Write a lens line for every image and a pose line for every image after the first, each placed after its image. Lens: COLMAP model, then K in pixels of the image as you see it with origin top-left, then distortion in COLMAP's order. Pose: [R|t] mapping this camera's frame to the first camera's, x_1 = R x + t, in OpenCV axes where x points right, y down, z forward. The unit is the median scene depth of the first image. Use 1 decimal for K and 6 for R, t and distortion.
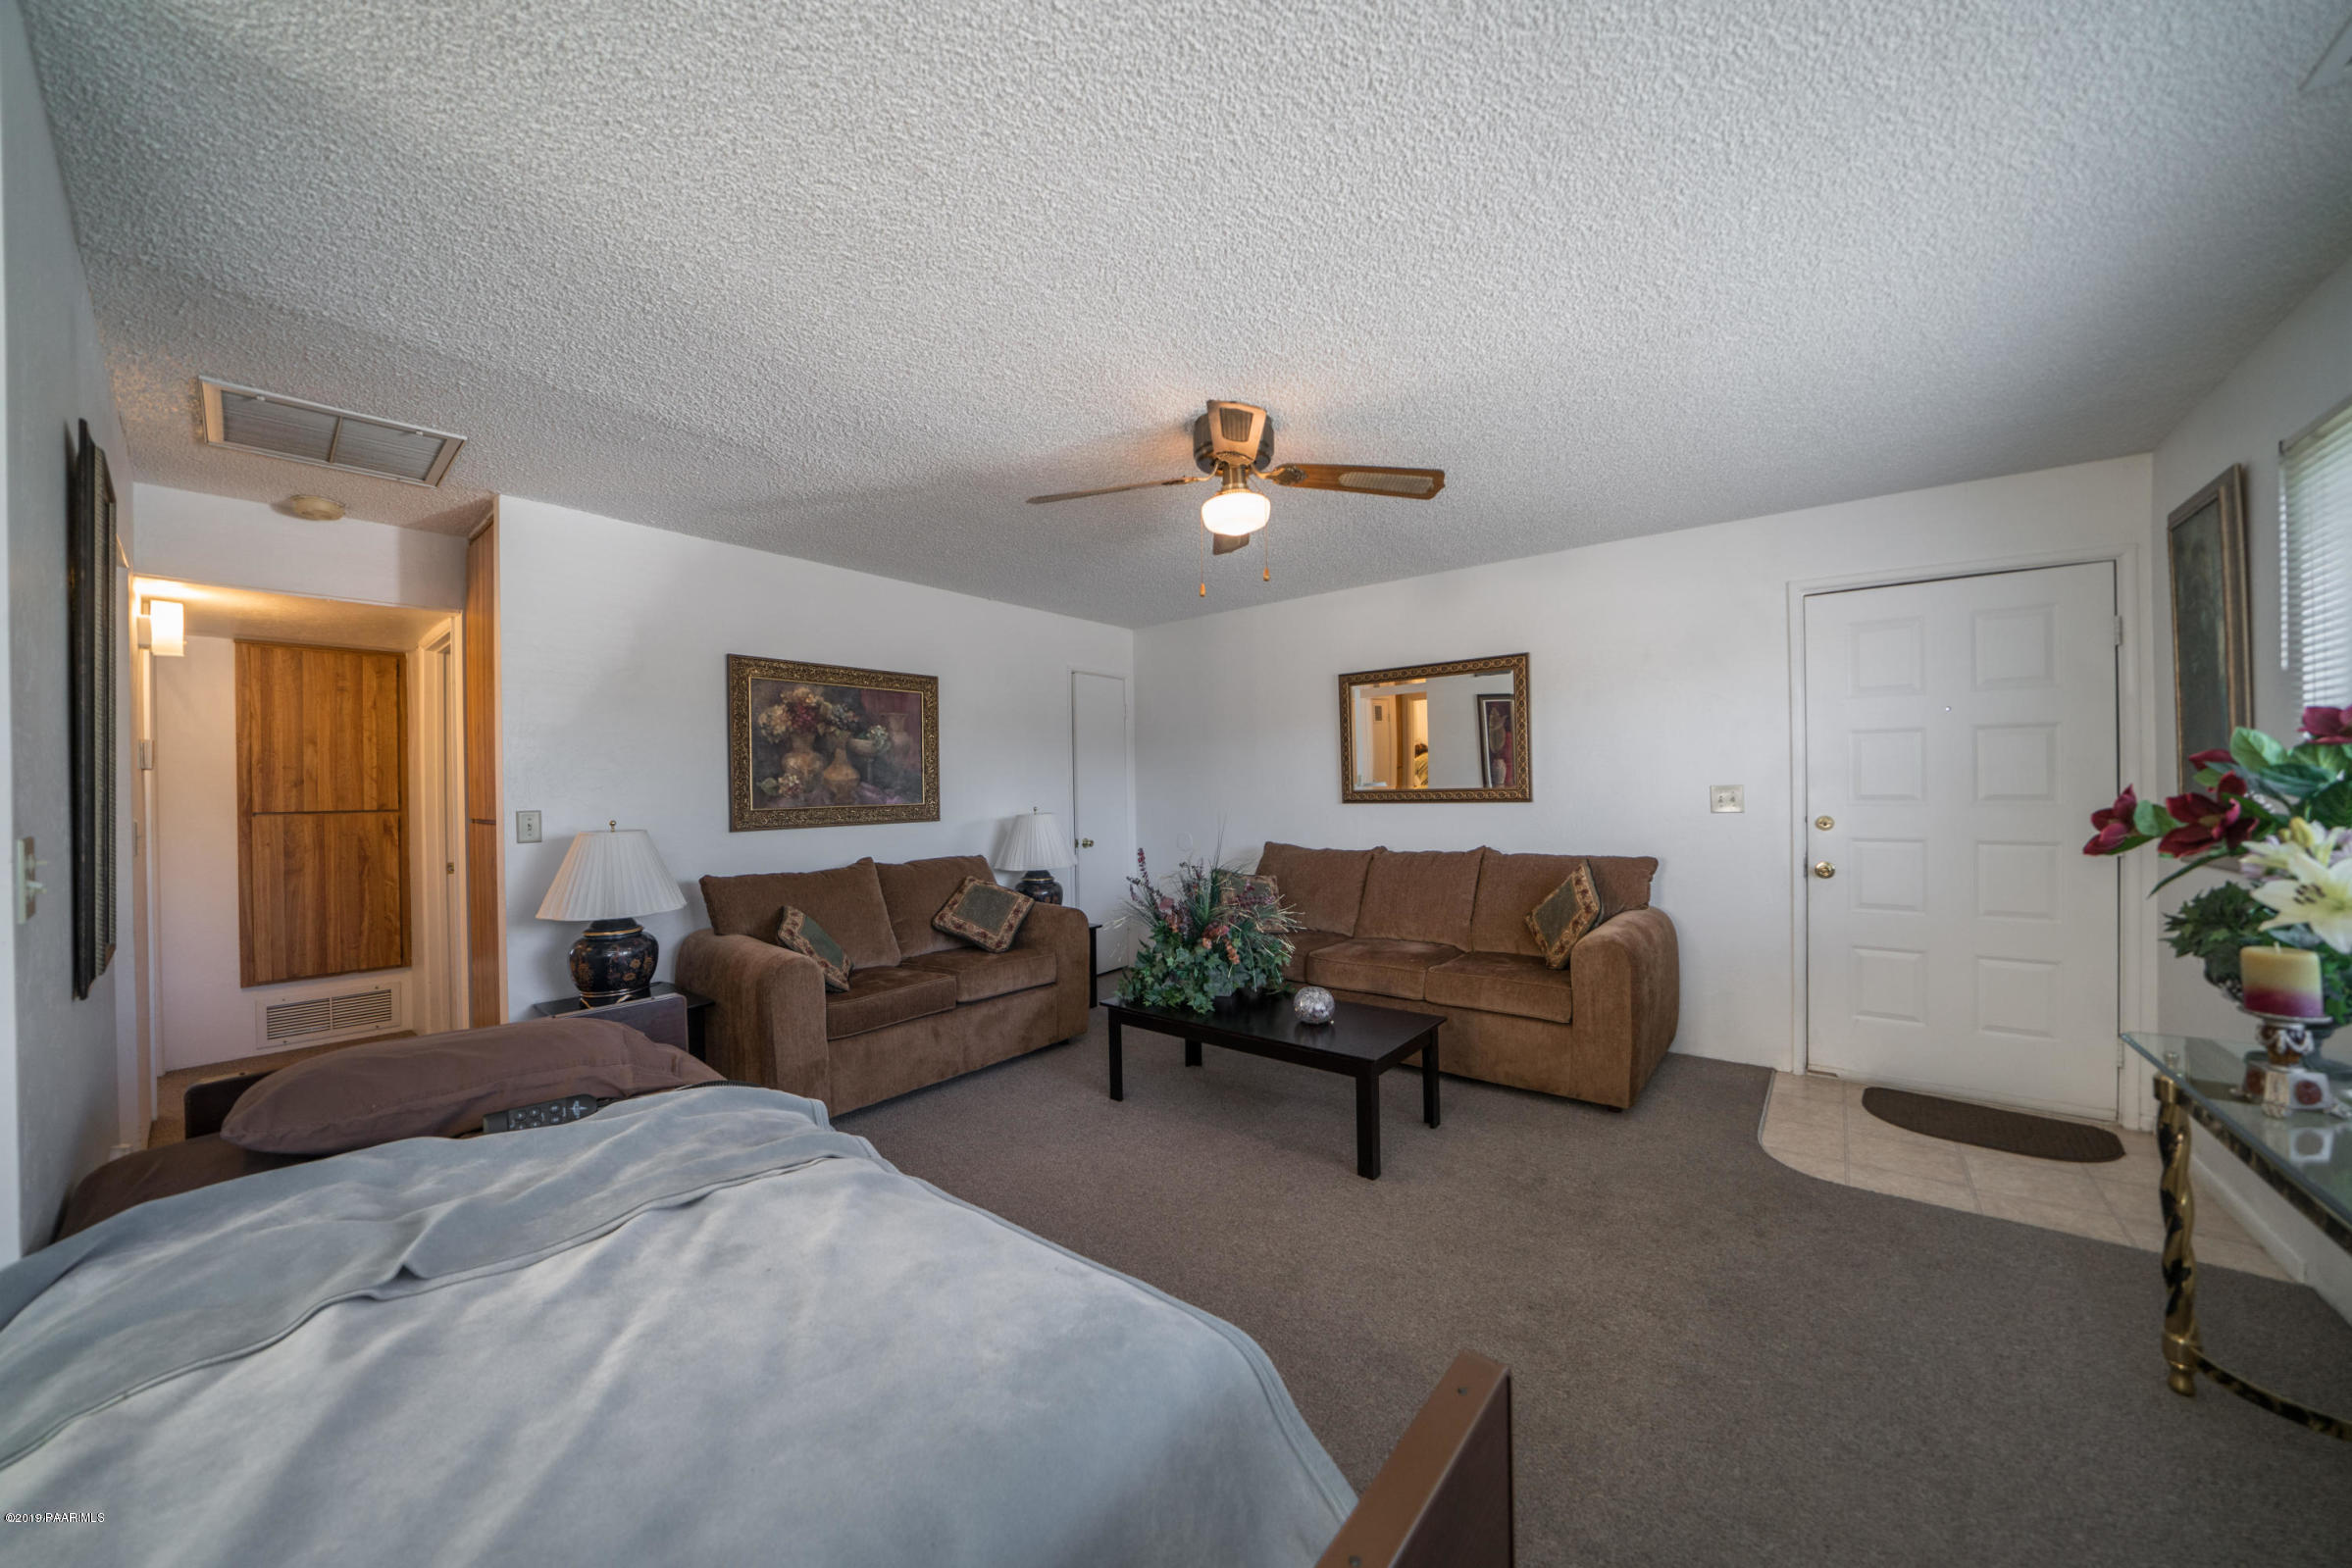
lens RADIAL K [[812.0, 0, 1166.6], [0, 812.0, 790.2], [0, 0, 1]] dist [-0.018972, -0.000095]
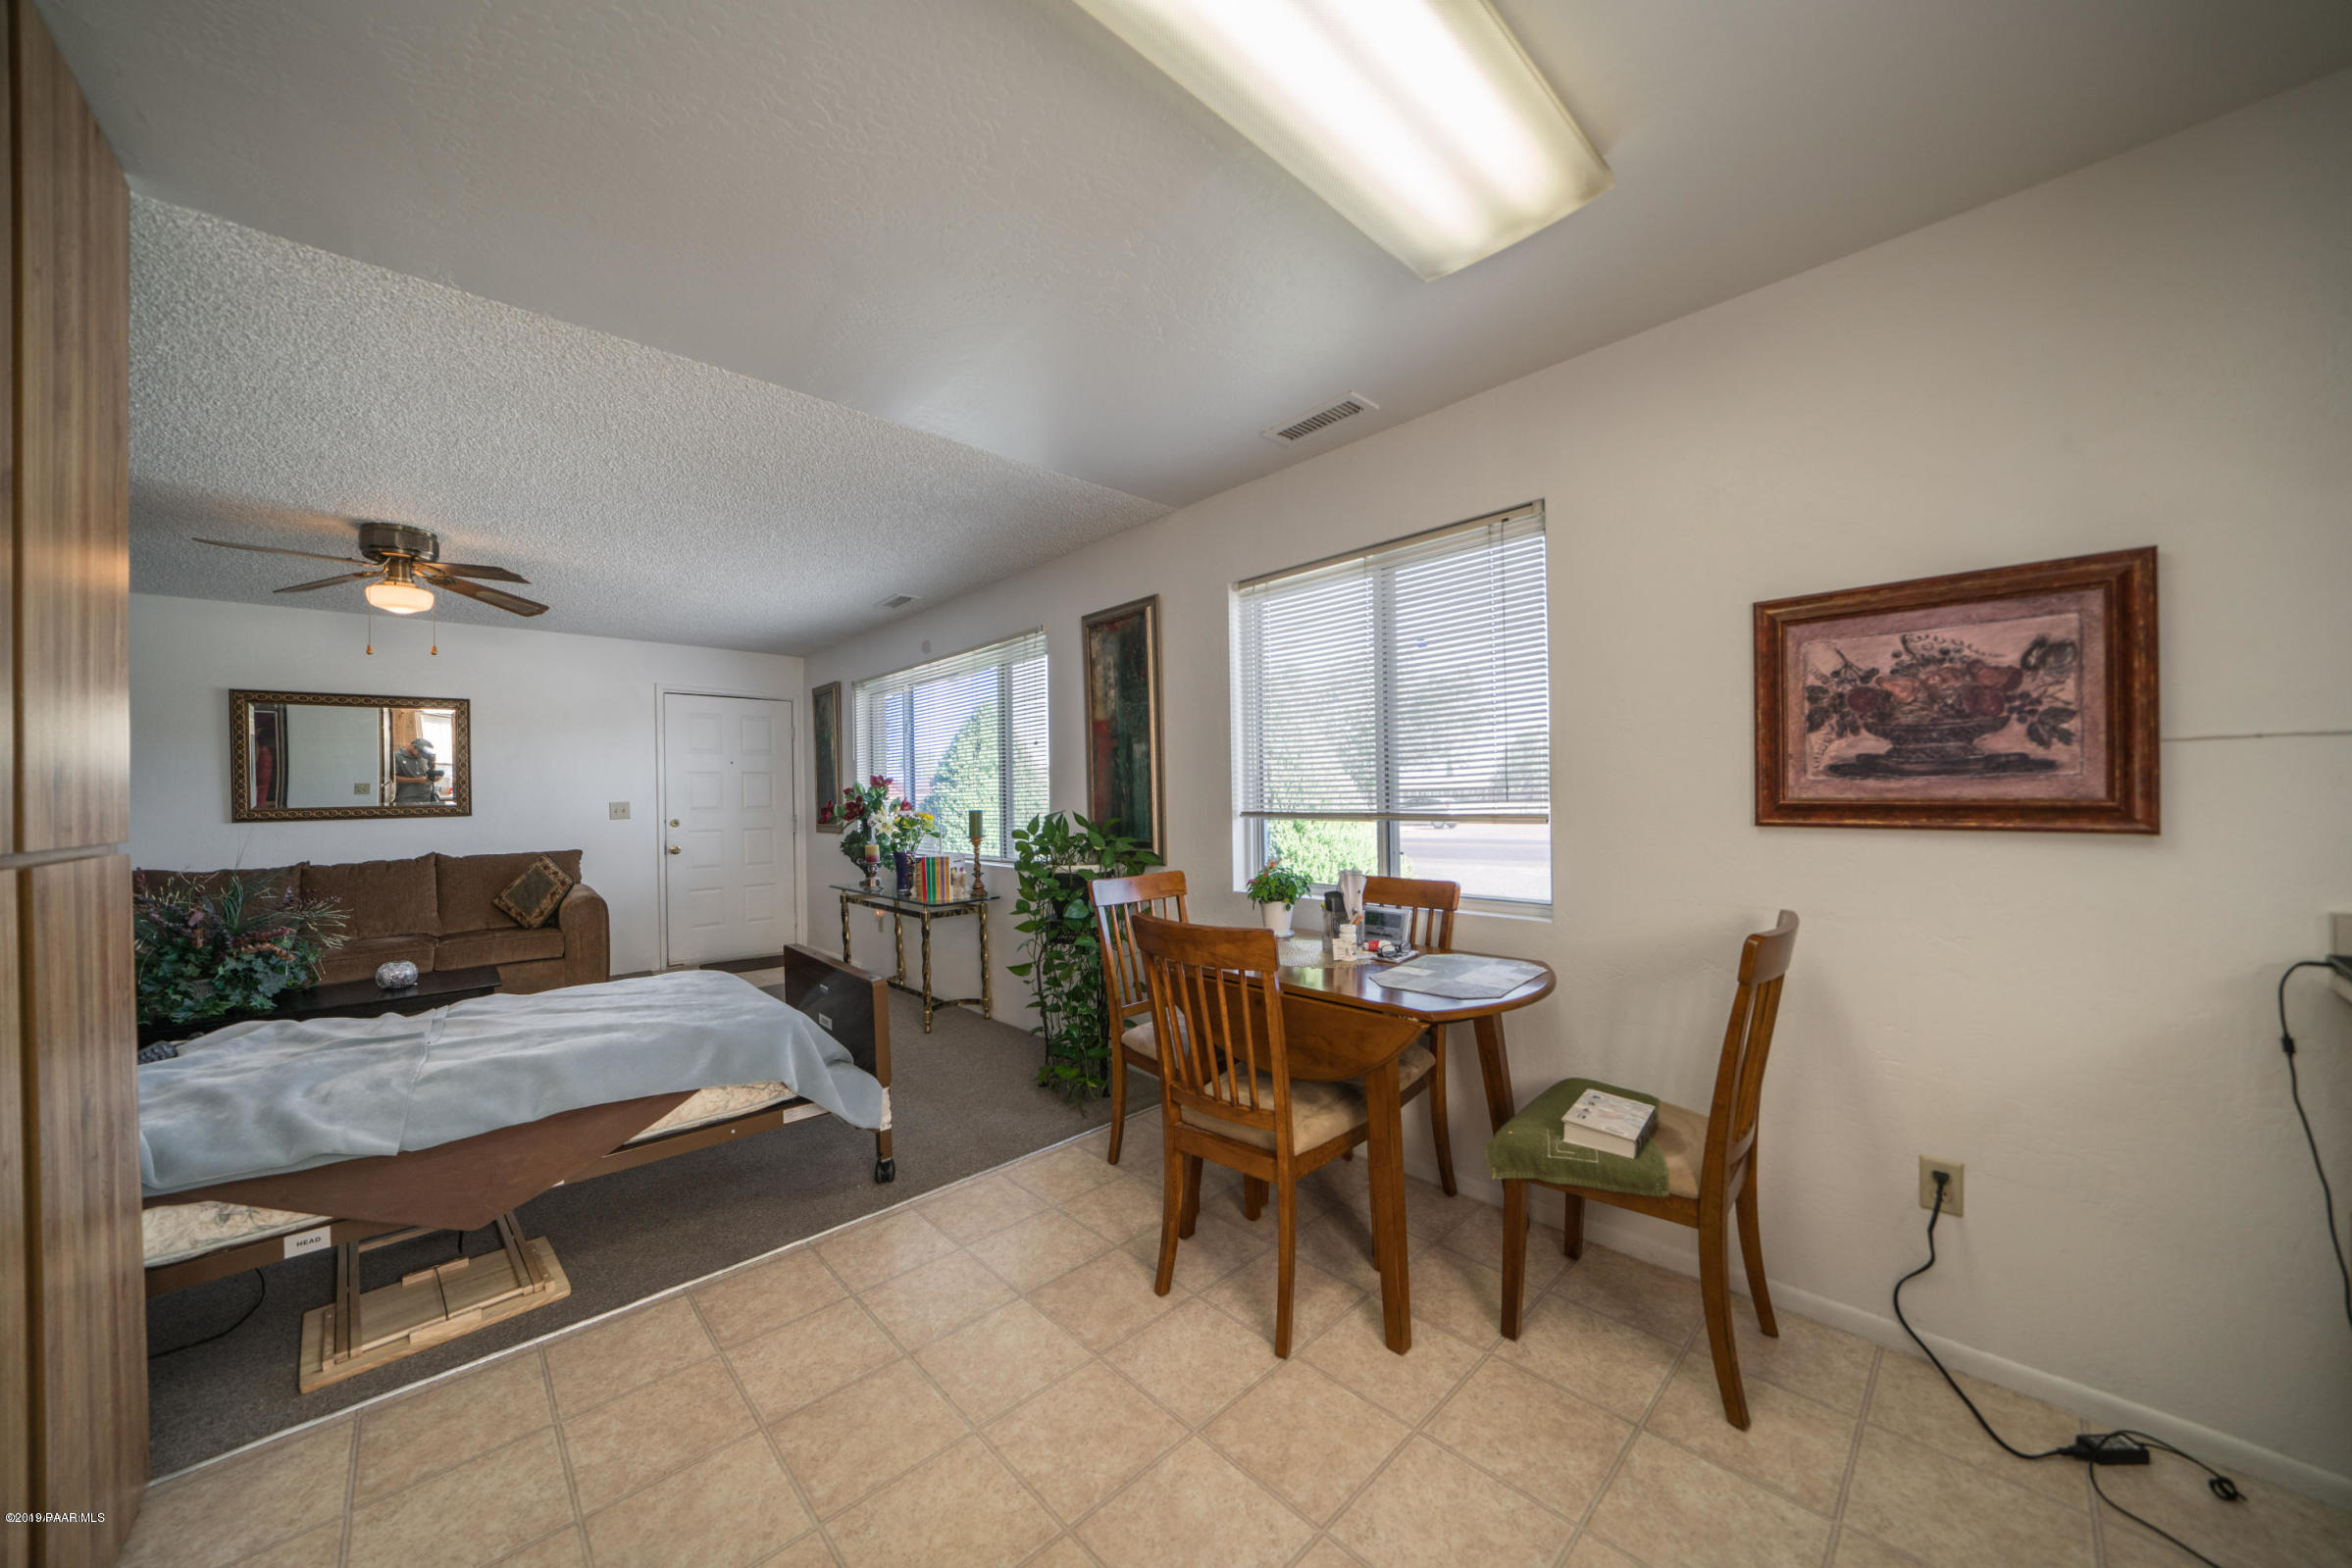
lens RADIAL K [[819.4, 0, 1178.1], [0, 819.4, 791.4], [0, 0, 1]] dist [-0.028748, 0.004351]
pose [[0.136720, 0.012587, 0.990530, -0.791600], [0.015127, 0.999776, -0.014793, 0.014050], [-0.990494, 0.017006, 0.136499, -0.344224]]
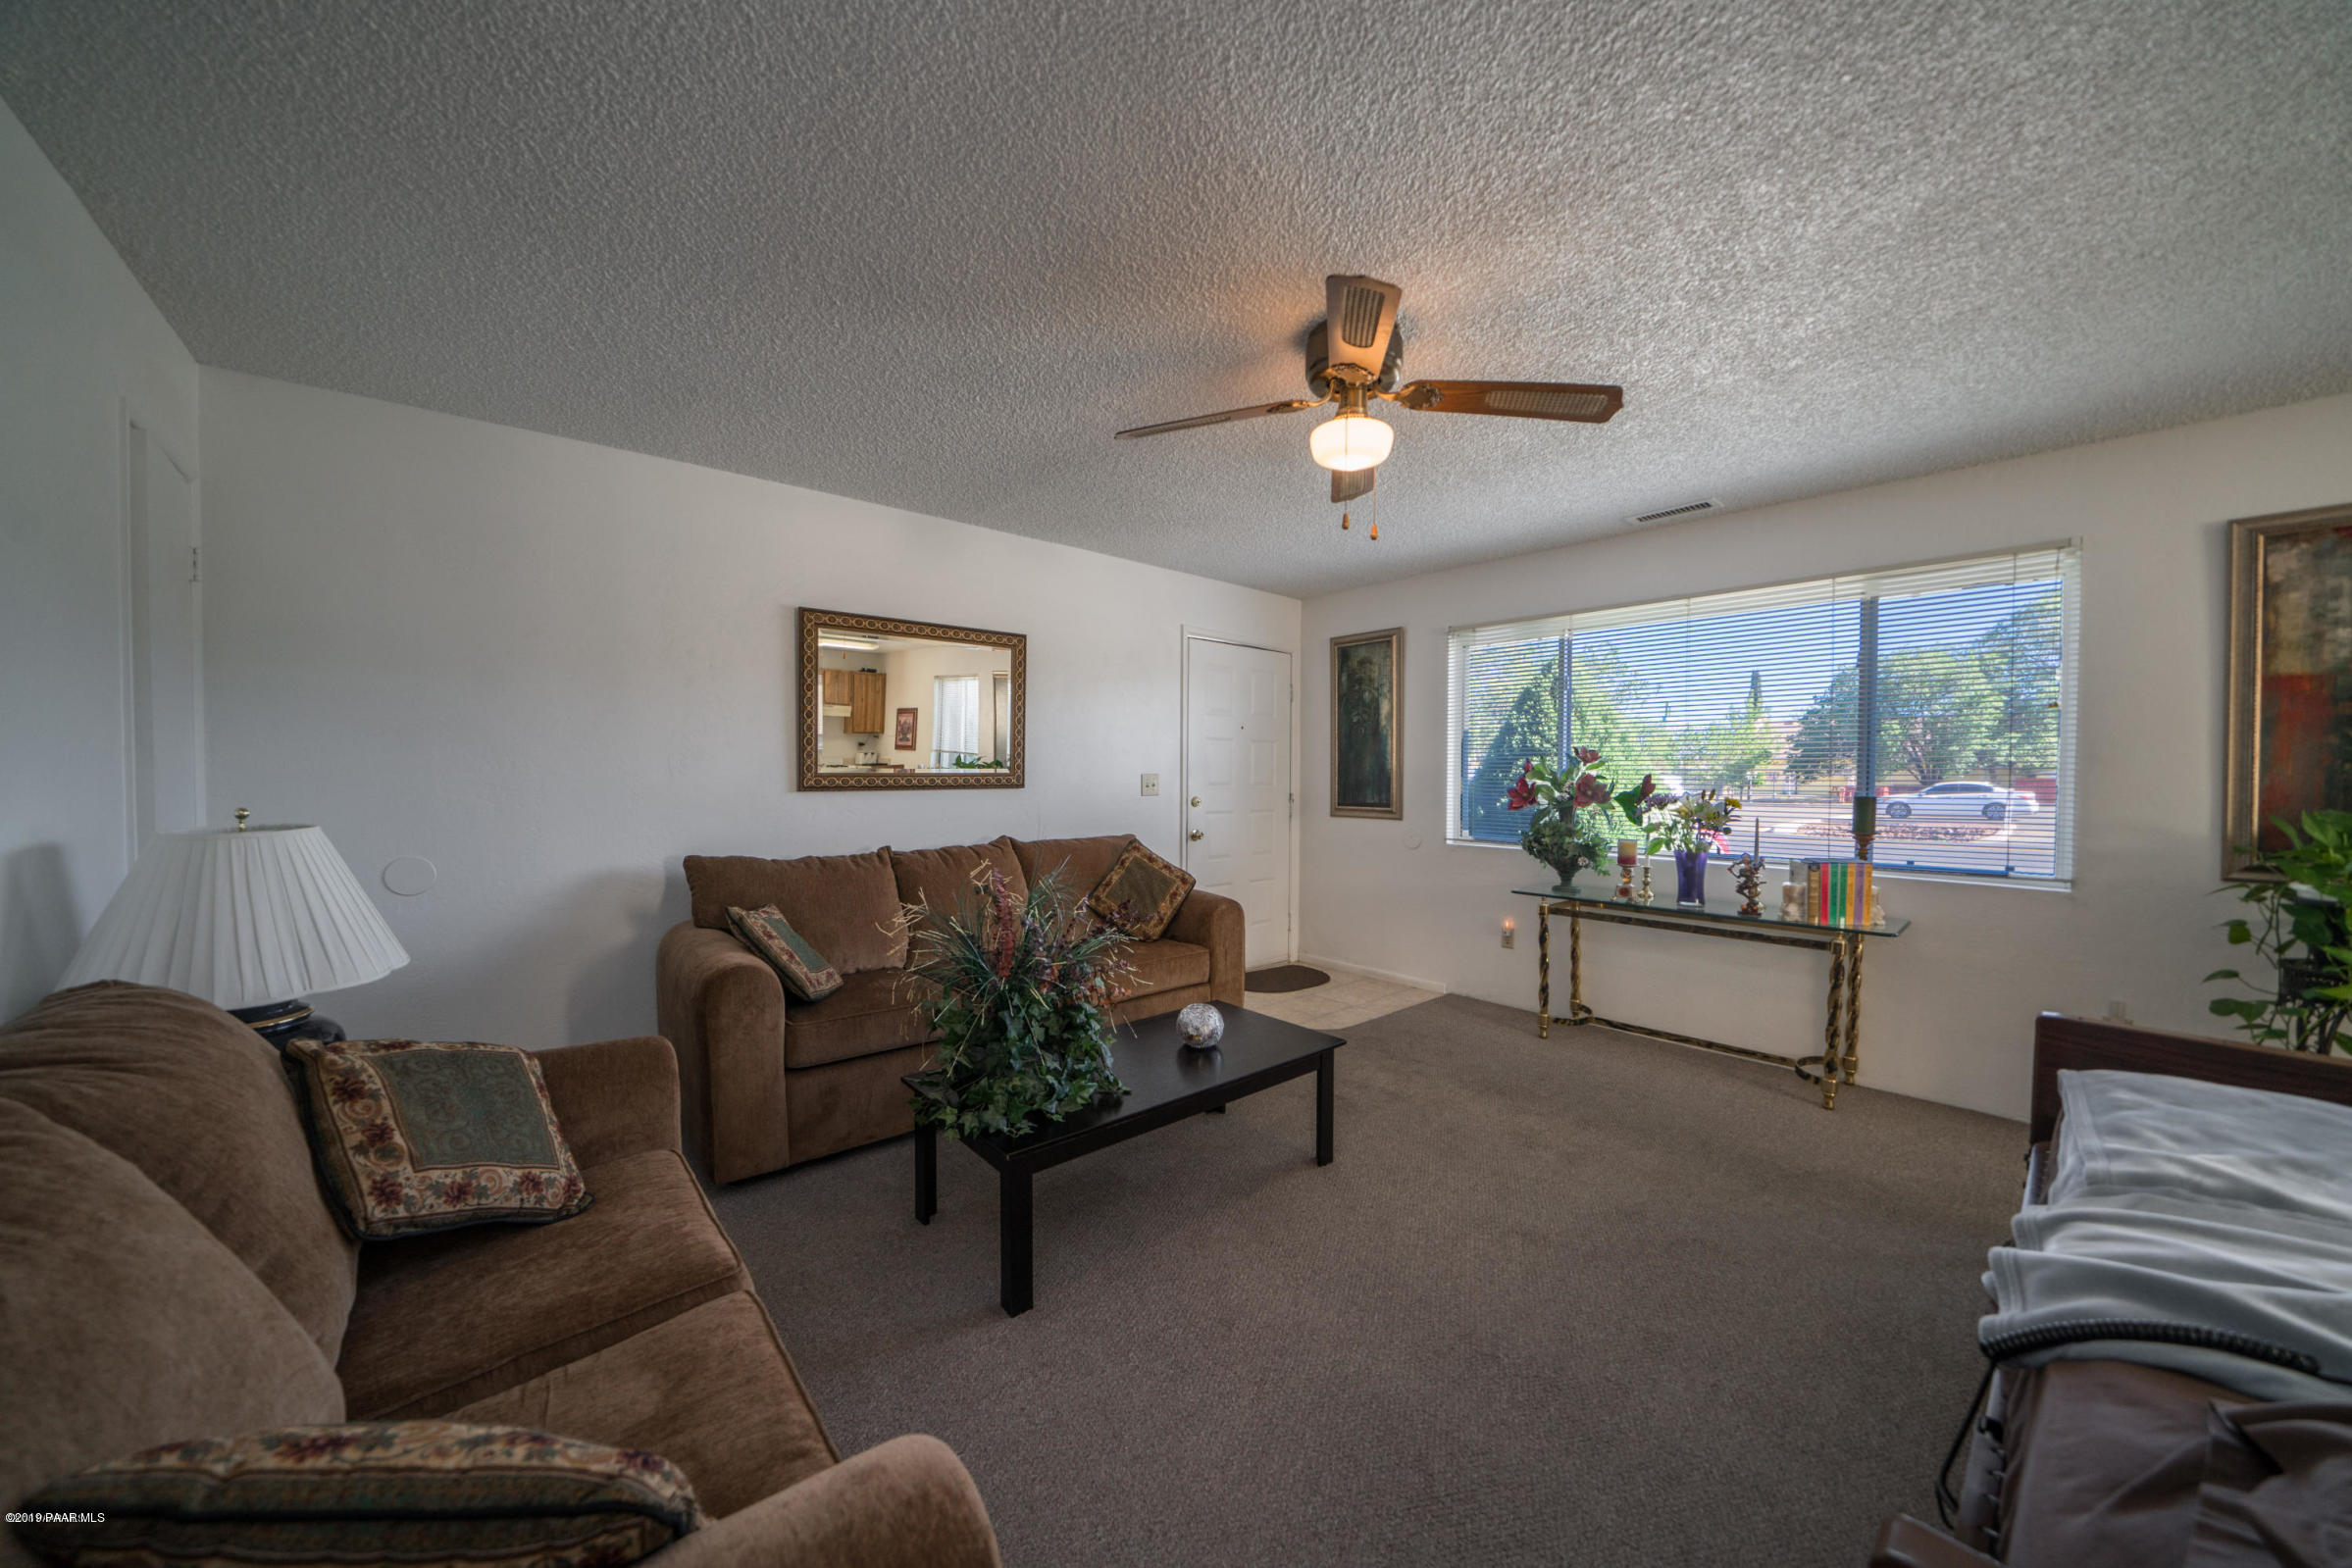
lens RADIAL K [[812.0, 0, 1166.6], [0, 812.0, 790.2], [0, 0, 1]] dist [-0.018972, -0.000095]
pose [[0.177564, -0.007304, 0.984082, -0.586652], [-0.008800, 0.999921, 0.009009, 0.008709], [-0.984070, -0.010259, 0.177486, 0.782400]]
